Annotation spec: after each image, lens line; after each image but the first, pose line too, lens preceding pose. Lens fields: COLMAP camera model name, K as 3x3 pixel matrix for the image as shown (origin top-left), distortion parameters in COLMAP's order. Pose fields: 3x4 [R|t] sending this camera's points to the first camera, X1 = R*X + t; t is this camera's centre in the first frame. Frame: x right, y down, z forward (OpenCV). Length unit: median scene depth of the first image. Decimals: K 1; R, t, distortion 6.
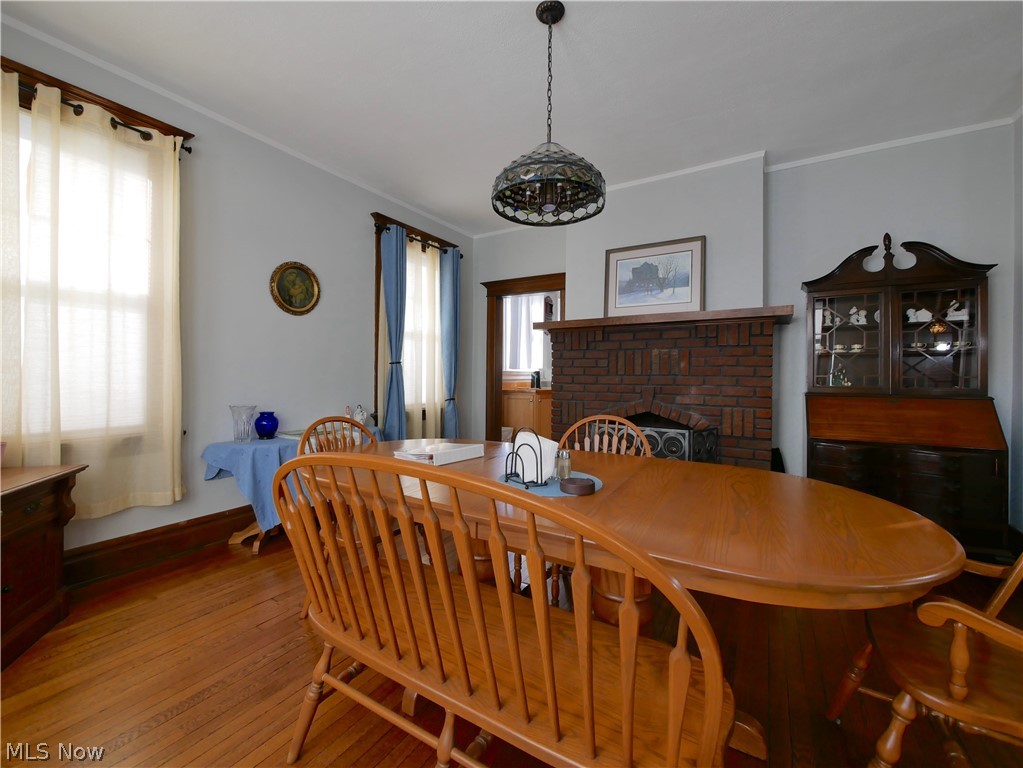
lens RADIAL K [[424.2, 0, 512.0], [0, 424.2, 380.6], [0, 0, 1]] dist [-0.006458, 0.000028]
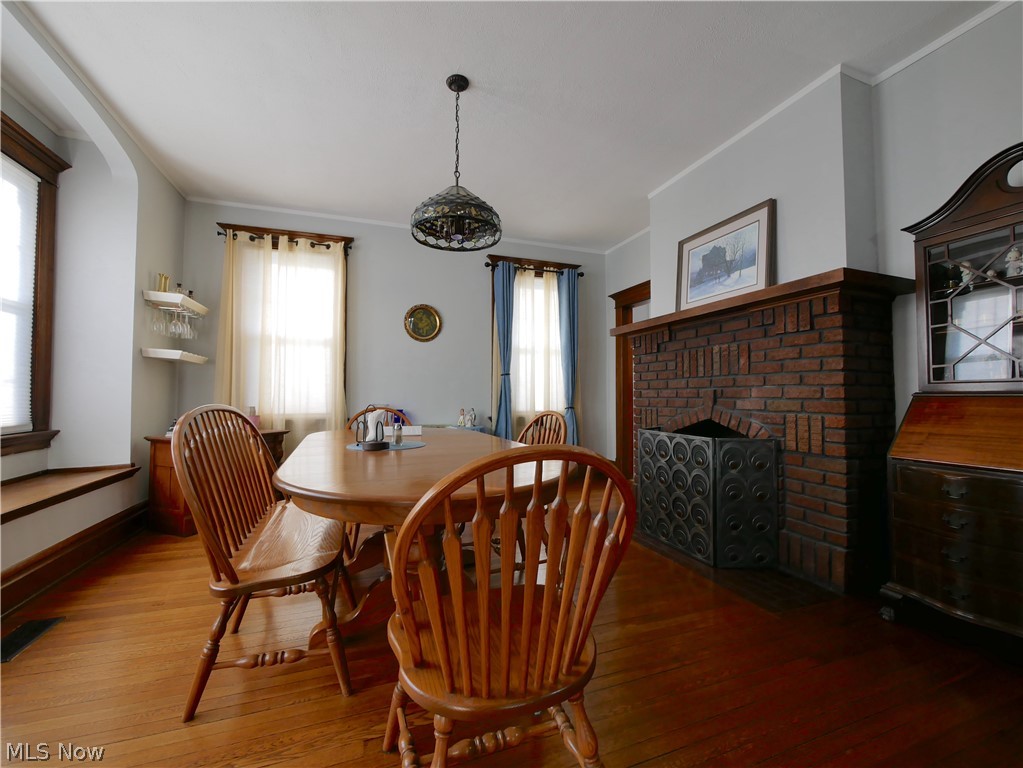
lens RADIAL K [[423.1, 0, 507.3], [0, 423.1, 380.8], [0, 0, 1]] dist [-0.002307, 0.000017]
pose [[0.784805, -0.028974, -0.619065, 0.545233], [-0.002343, 0.998761, -0.049715, 0.041161], [0.619738, 0.040467, 0.783765, 0.078610]]
